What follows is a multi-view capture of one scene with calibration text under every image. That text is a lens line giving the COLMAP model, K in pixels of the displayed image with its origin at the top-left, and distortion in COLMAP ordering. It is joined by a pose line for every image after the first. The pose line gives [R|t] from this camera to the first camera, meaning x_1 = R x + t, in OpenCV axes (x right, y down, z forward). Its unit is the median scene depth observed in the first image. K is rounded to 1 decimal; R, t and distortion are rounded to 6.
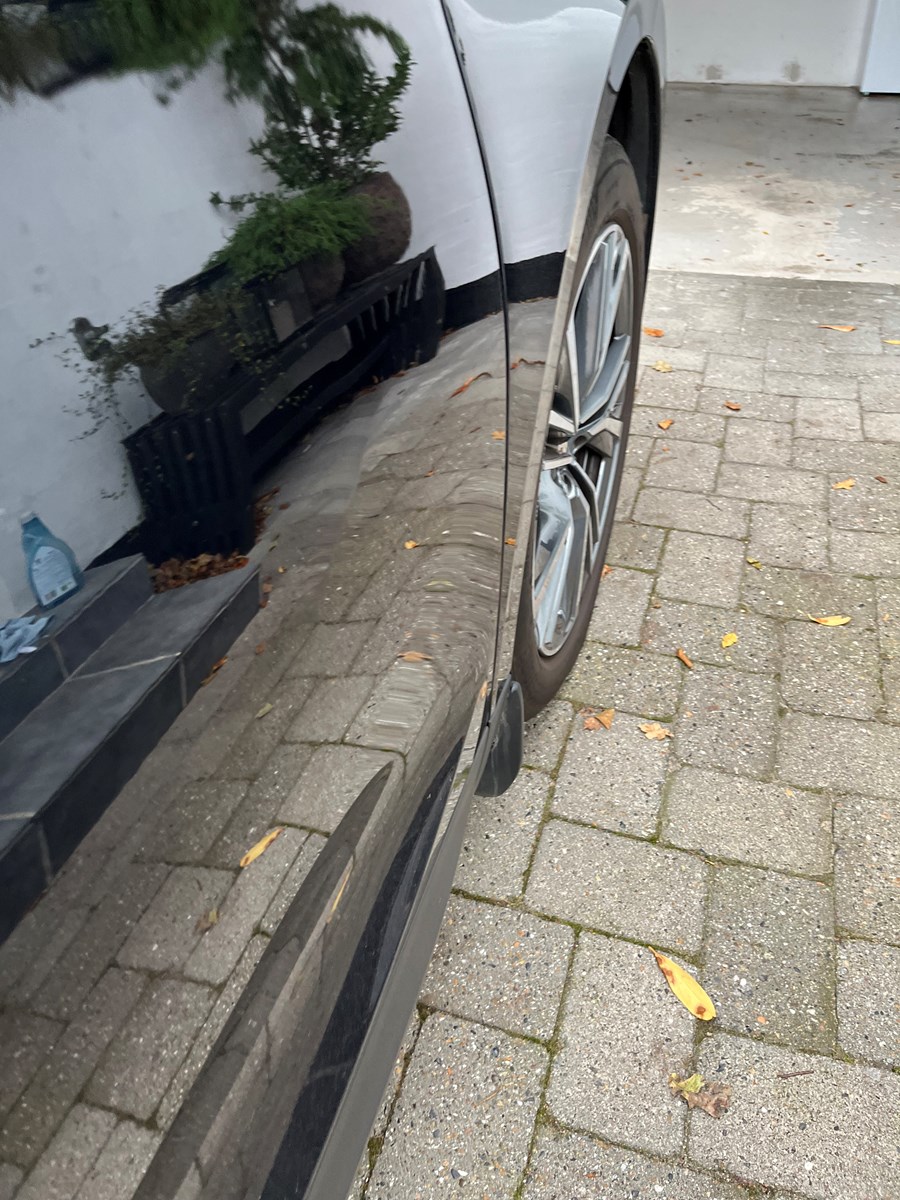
lens RADIAL K [[902.8, 0, 440.6], [0, 902.8, 592.5], [0, 0, 1]] dist [0.052592, -0.074419]
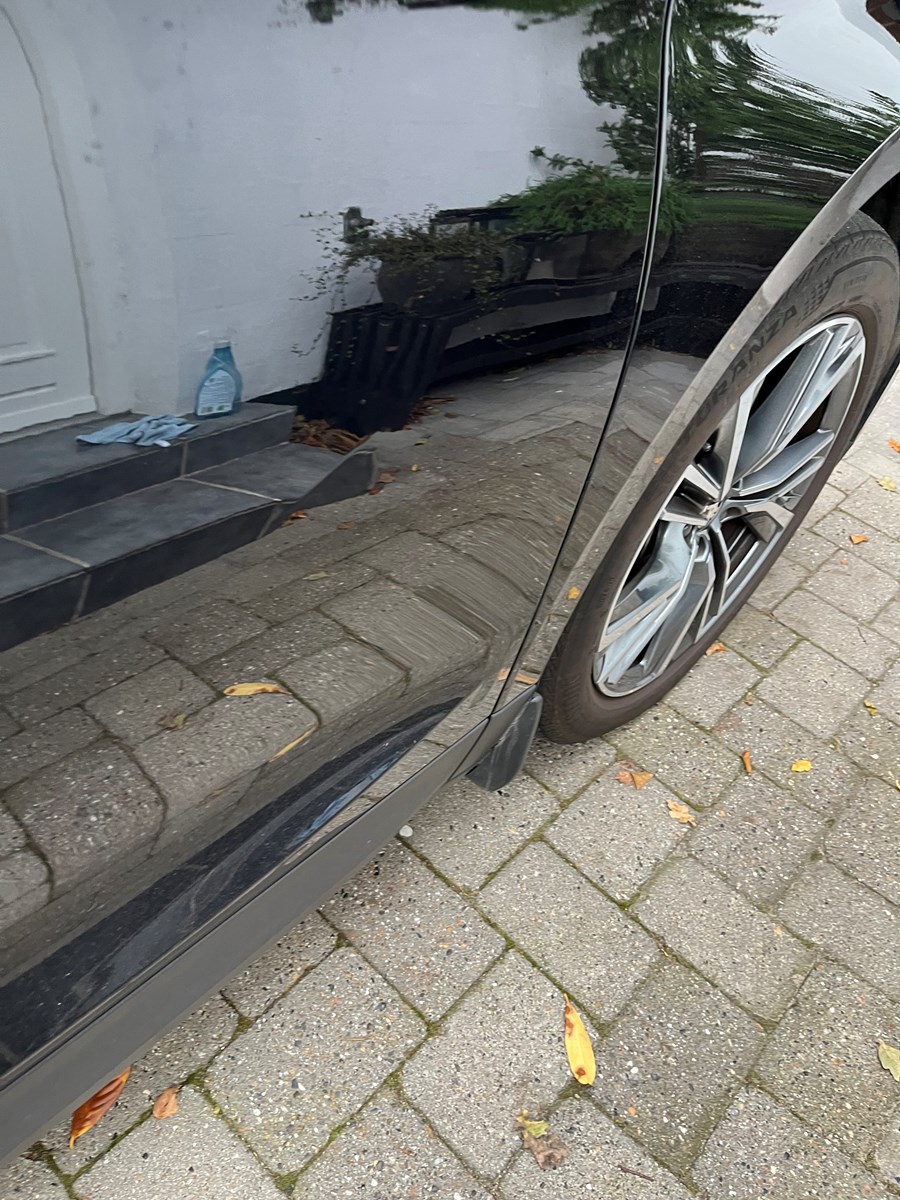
lens RADIAL K [[902.8, 0, 439.4], [0, 902.8, 599.4], [0, 0, 1]] dist [0.052592, -0.074419]
pose [[0.892526, 0.414726, -0.177201, 0.095451], [-0.410552, 0.909769, 0.061380, -0.012831], [0.186668, 0.017967, 0.982259, -0.025025]]
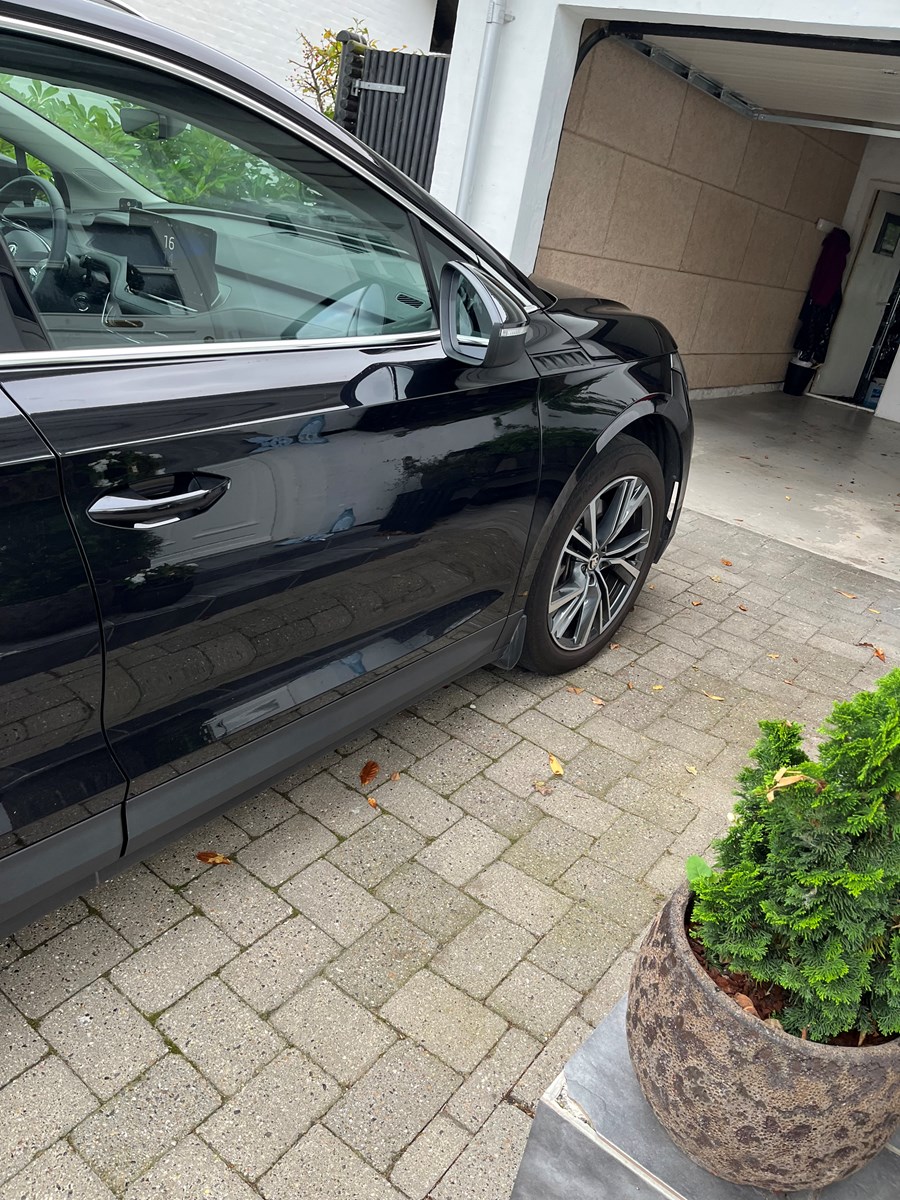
lens RADIAL K [[902.8, 0, 451.6], [0, 902.8, 604.2], [0, 0, 1]] dist [0.052592, -0.074419]
pose [[0.924929, 0.298285, -0.235652, 0.409040], [-0.341937, 0.923677, -0.172916, 0.496030], [0.166088, 0.240513, 0.956330, -1.313534]]
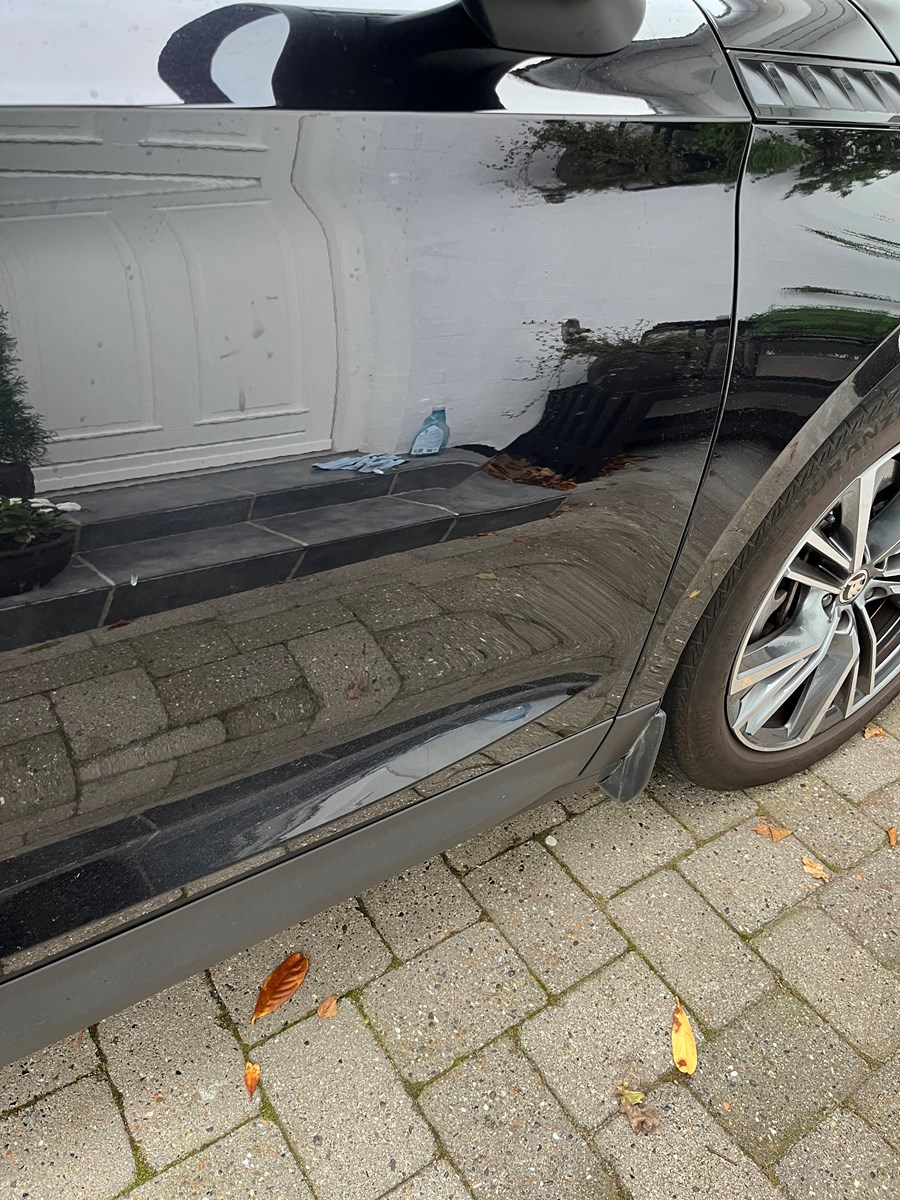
lens RADIAL K [[902.8, 0, 442.4], [0, 902.8, 591.1], [0, 0, 1]] dist [0.052592, -0.074419]
pose [[0.781374, 0.448015, -0.434439, 0.250213], [-0.479656, 0.876490, 0.041180, 0.040788], [0.399230, 0.176205, 0.899759, -0.200819]]
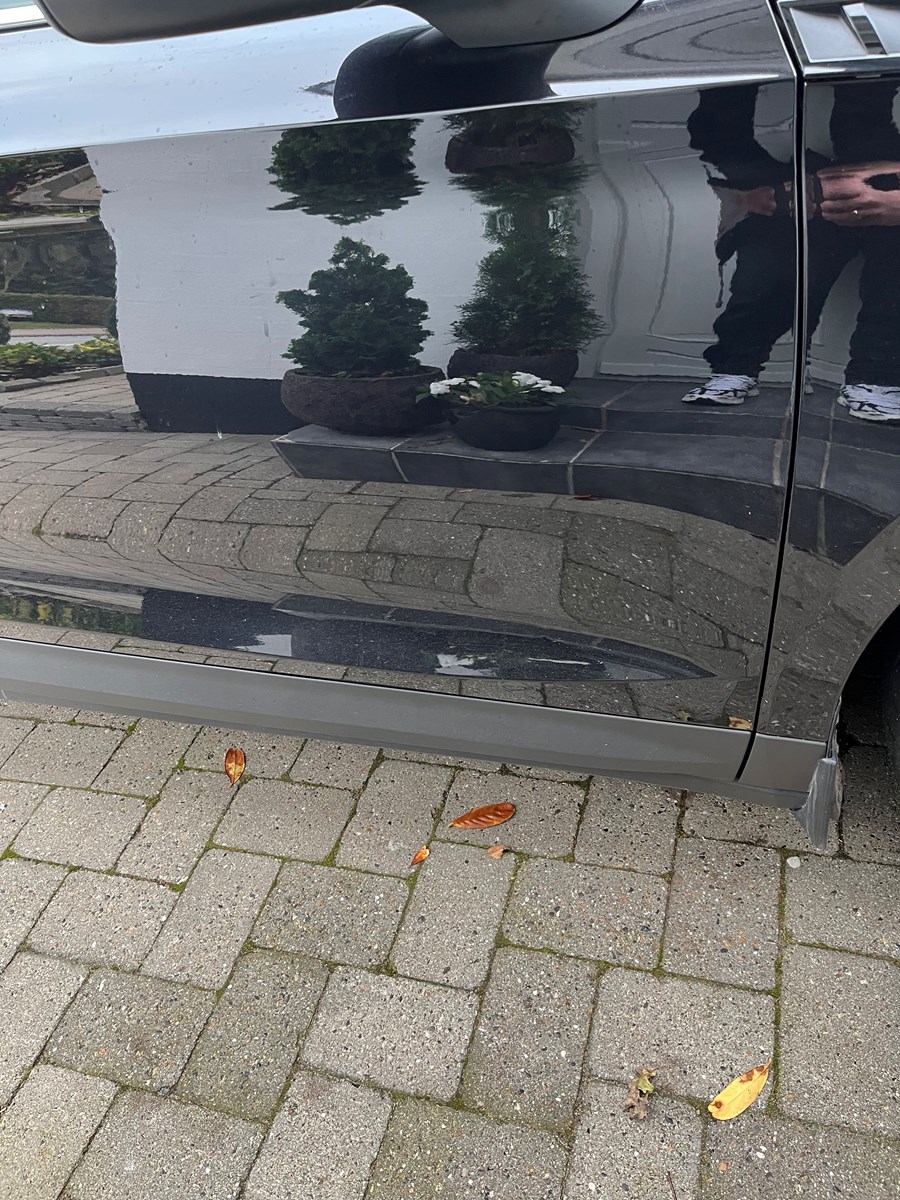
lens RADIAL K [[902.8, 0, 439.5], [0, 902.8, 609.1], [0, 0, 1]] dist [0.052592, -0.074419]
pose [[0.022650, 0.669413, -0.742545, 0.598476], [-0.488660, 0.655378, 0.575926, -0.320791], [0.872180, 0.349808, 0.341960, 0.144289]]
